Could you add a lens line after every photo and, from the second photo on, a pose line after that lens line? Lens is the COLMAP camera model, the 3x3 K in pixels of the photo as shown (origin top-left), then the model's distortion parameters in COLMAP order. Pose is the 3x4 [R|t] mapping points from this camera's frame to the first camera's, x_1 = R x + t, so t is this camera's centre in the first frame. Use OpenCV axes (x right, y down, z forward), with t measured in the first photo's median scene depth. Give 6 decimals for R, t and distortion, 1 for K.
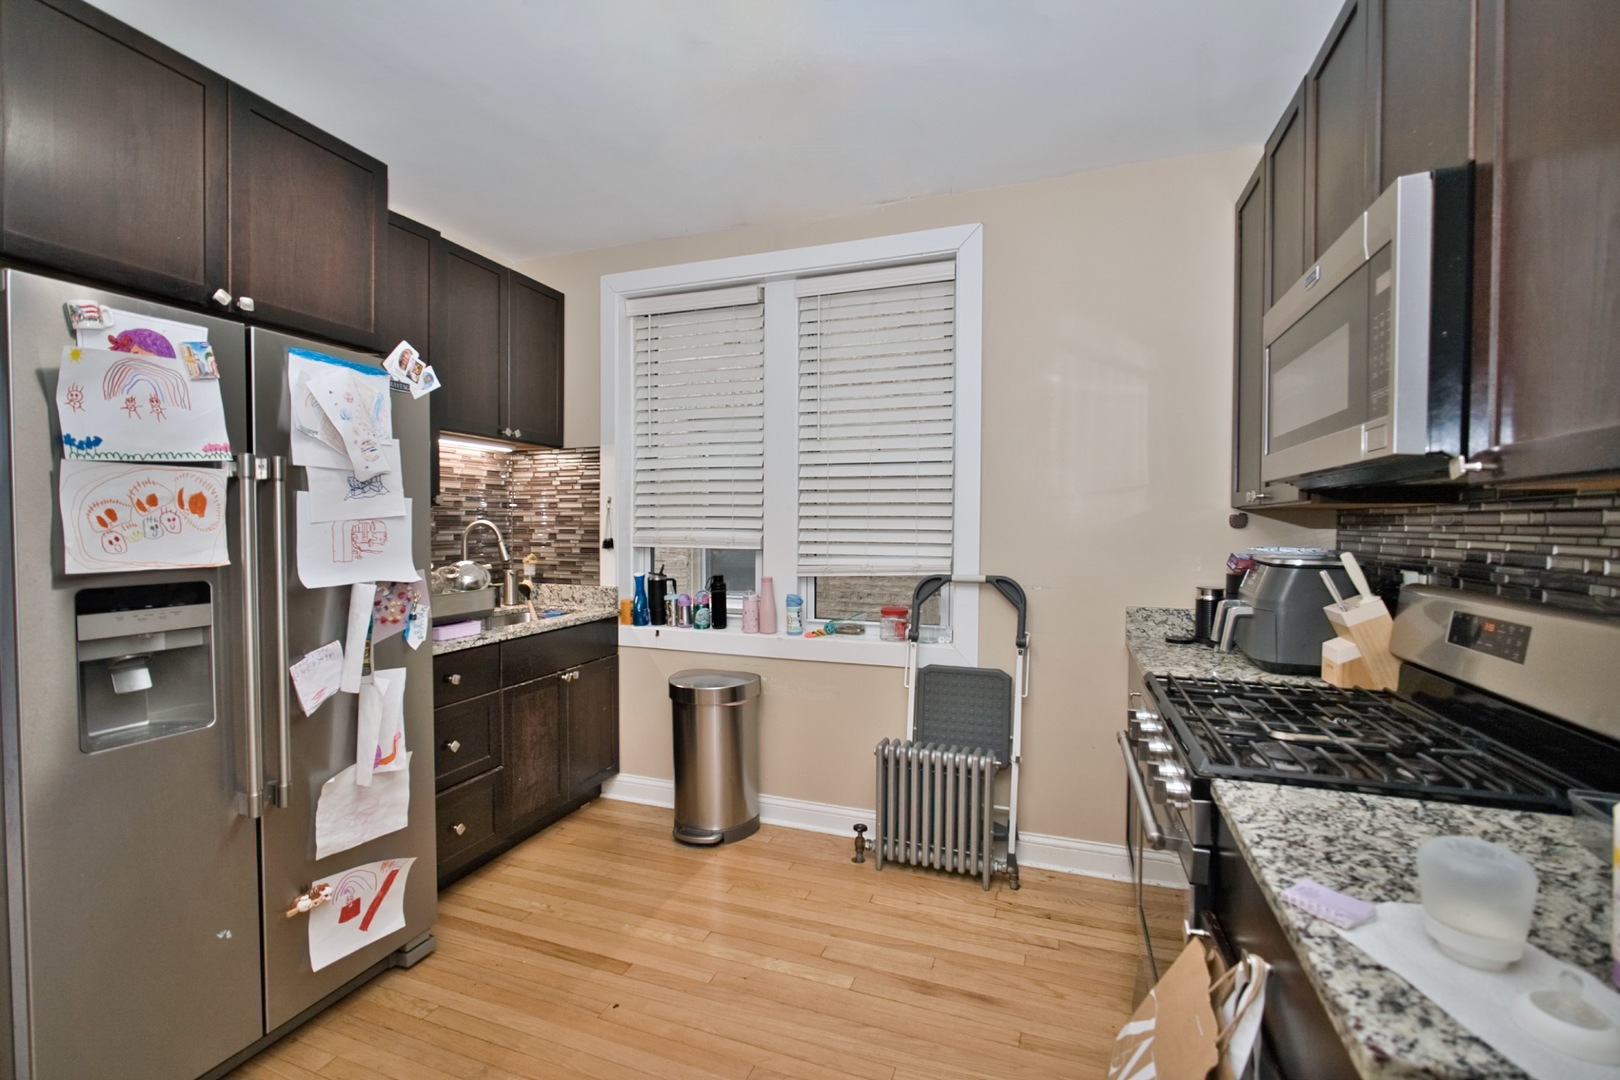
lens RADIAL K [[704.7, 0, 808.5], [0, 704.7, 540.2], [0, 0, 1]] dist [-0.023217, 0.006483]
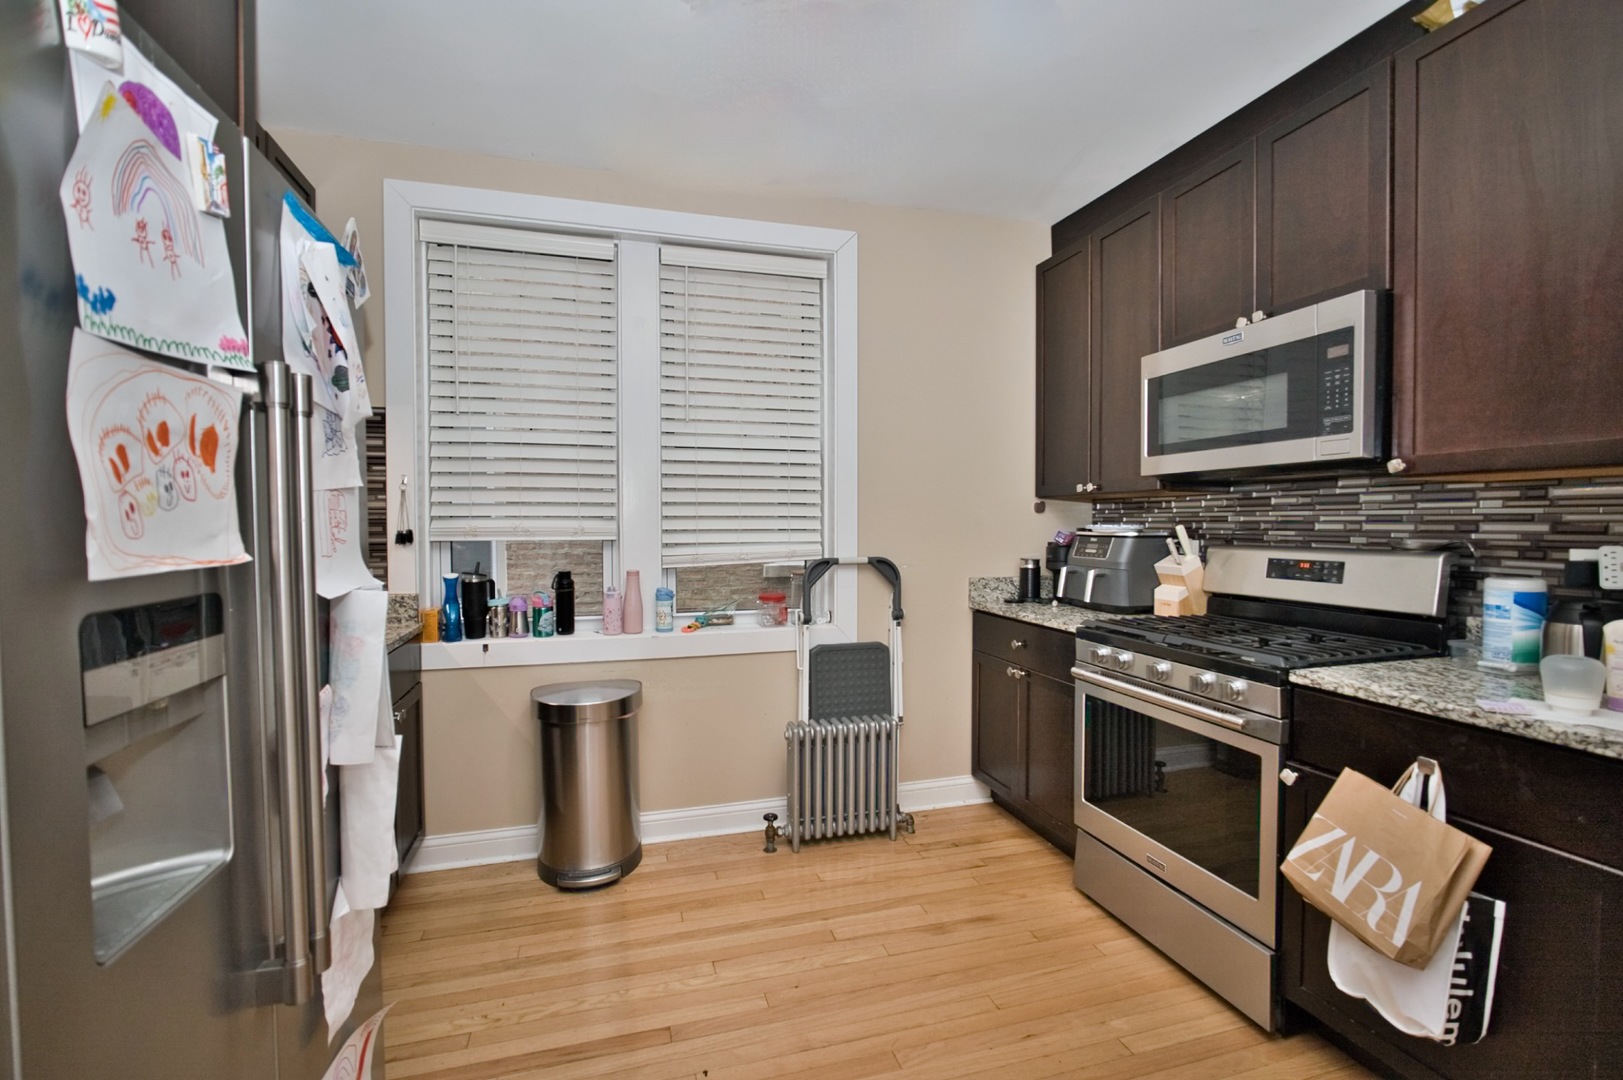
lens RADIAL K [[706.0, 0, 810.0], [0, 706.0, 540.2], [0, 0, 1]] dist [-0.023217, 0.006483]
pose [[0.806940, -0.021047, 0.590259, -0.500832], [0.020368, 0.999762, 0.007803, 0.014742], [-0.590282, 0.005725, 0.807176, 0.182193]]
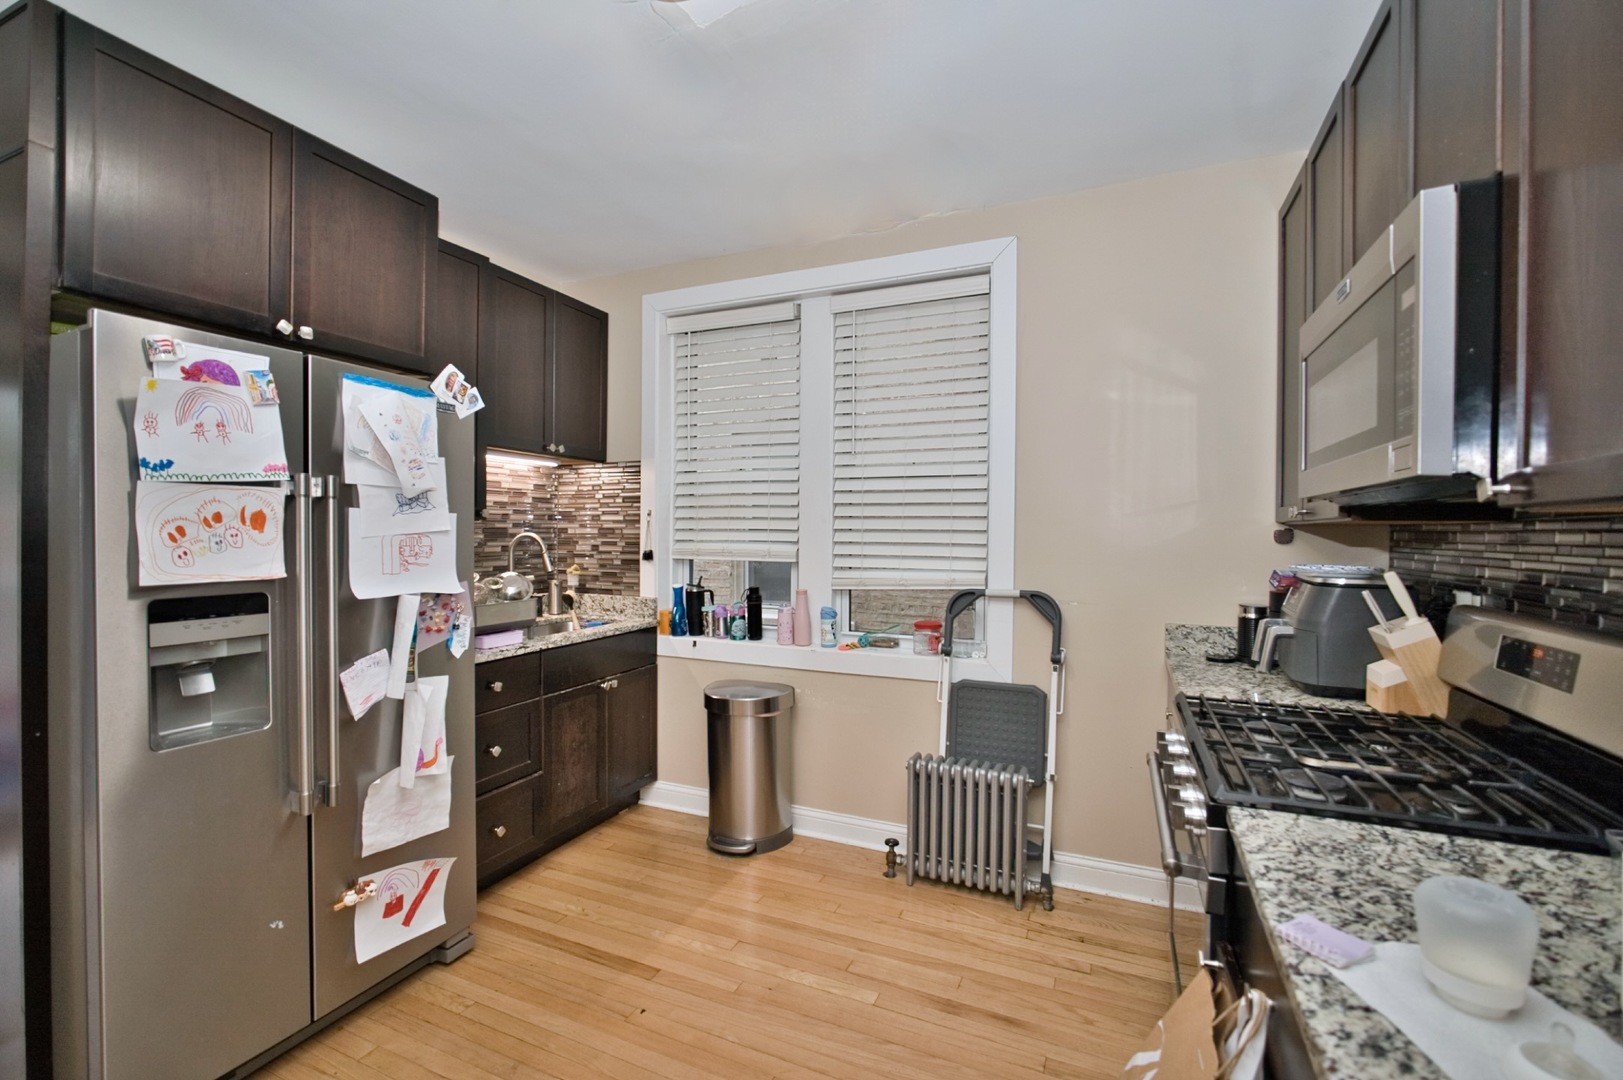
lens RADIAL K [[706.0, 0, 810.0], [0, 706.0, 540.2], [0, 0, 1]] dist [-0.023217, 0.006483]
pose [[0.997609, 0.003473, -0.069018, 0.028154], [-0.004320, 0.999917, -0.012129, -0.007586], [0.068970, 0.012398, 0.997542, -0.009964]]
